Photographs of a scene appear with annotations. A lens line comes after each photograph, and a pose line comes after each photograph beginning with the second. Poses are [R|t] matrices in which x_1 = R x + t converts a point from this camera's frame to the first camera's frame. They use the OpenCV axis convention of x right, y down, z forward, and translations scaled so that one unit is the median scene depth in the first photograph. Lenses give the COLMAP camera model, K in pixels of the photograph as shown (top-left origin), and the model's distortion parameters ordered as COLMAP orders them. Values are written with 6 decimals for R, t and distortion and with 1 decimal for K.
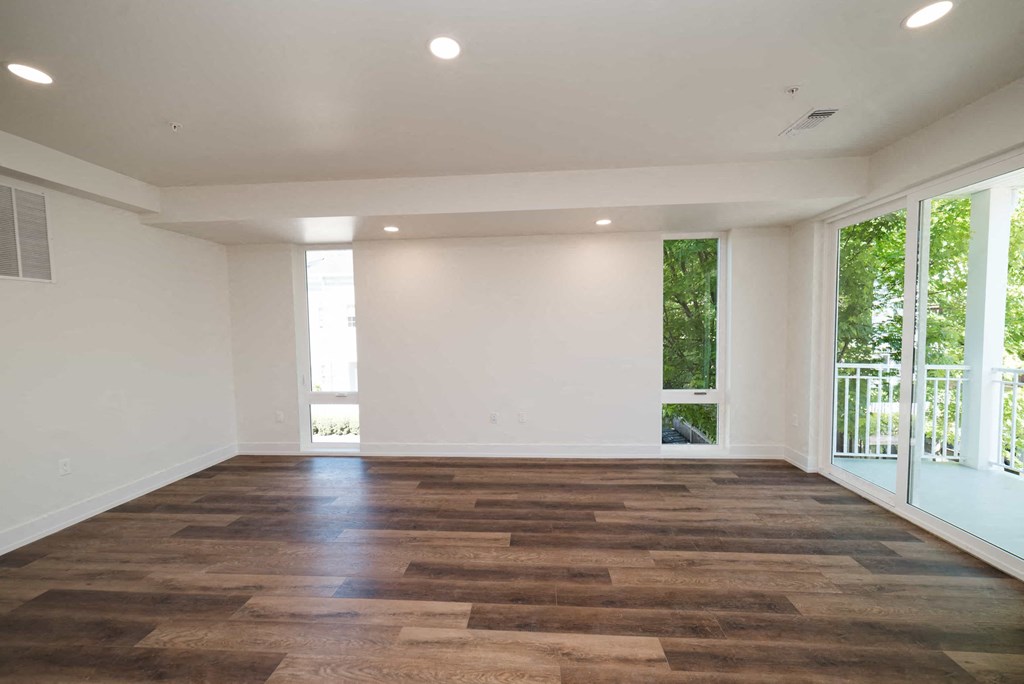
lens RADIAL K [[392.8, 0, 512.0], [0, 392.8, 346.9], [0, 0, 1]] dist [-0.001700, 0.001627]
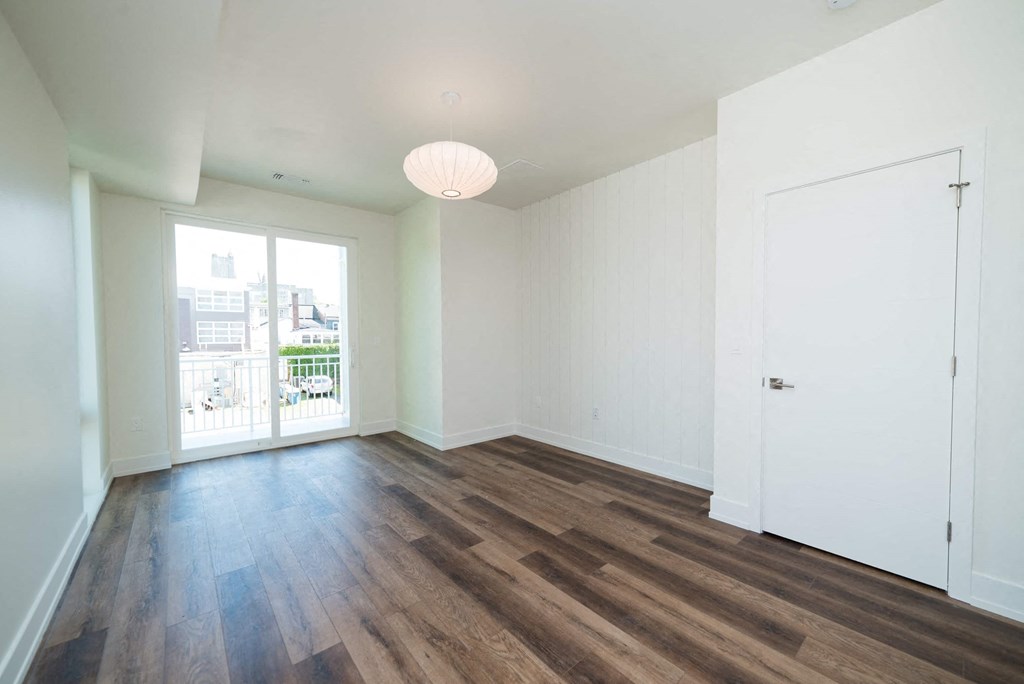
lens RADIAL K [[392.8, 0, 513.6], [0, 392.8, 345.7], [0, 0, 1]] dist [-0.001700, 0.001627]
pose [[-0.700614, 0.001456, 0.713539, -0.628186], [0.053035, 0.997338, 0.050040, 0.023185], [-0.711566, 0.072901, -0.698827, 1.278962]]
